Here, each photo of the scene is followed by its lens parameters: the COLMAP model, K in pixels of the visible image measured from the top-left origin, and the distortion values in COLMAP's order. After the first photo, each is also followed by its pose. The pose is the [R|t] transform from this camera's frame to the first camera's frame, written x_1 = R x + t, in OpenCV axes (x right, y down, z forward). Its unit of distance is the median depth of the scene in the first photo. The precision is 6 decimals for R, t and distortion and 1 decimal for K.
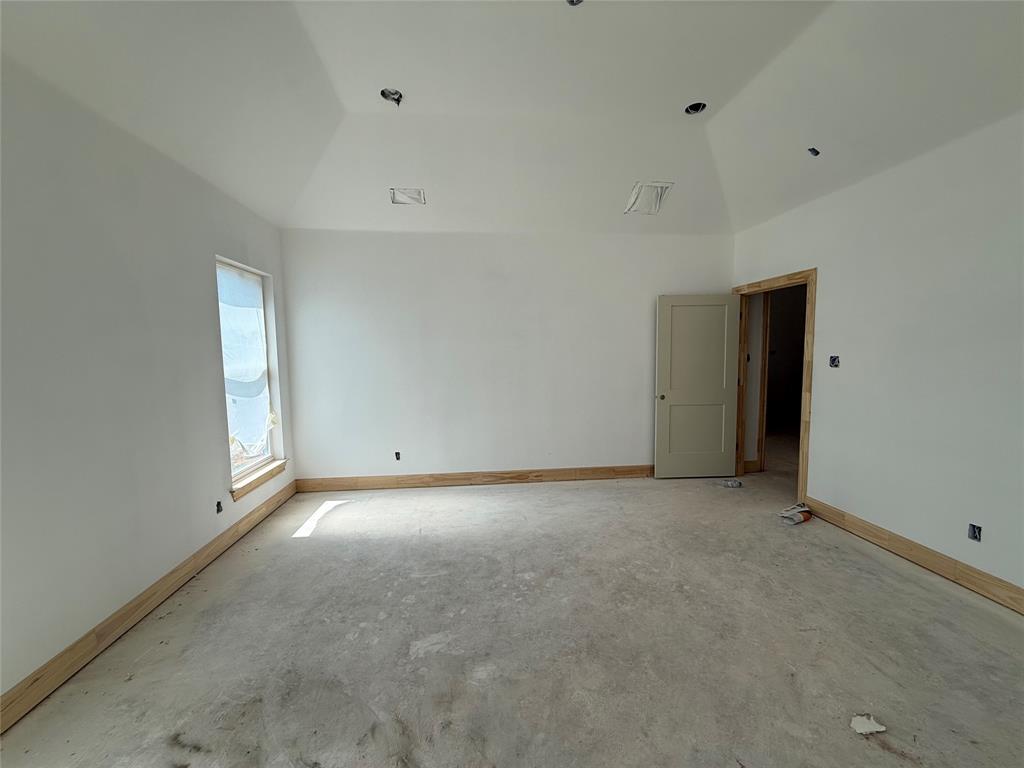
lens RADIAL K [[404.7, 0, 512.0], [0, 404.7, 384.0], [0, 0, 1]] dist [0.000316, -0.000267]
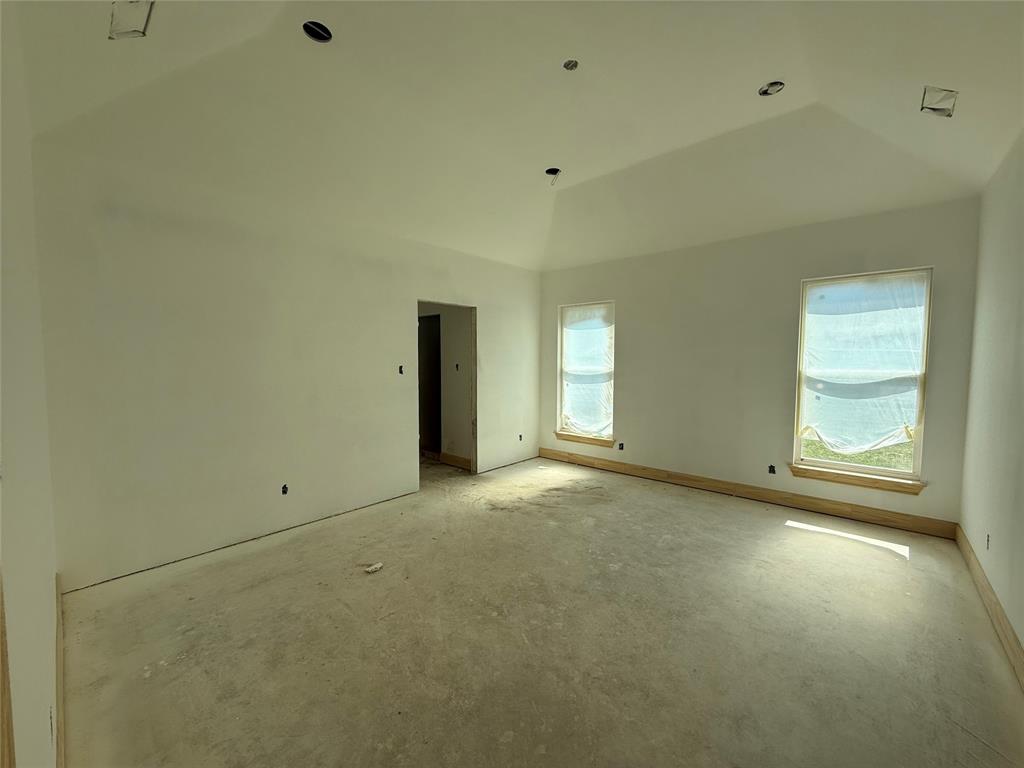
lens RADIAL K [[404.7, 0, 512.0], [0, 404.7, 384.0], [0, 0, 1]] dist [0.000316, -0.000267]
pose [[-0.733167, 0.053390, -0.677950, 0.958838], [-0.047809, 0.990400, 0.129699, -0.135390], [0.678366, 0.127503, -0.723576, 1.558977]]
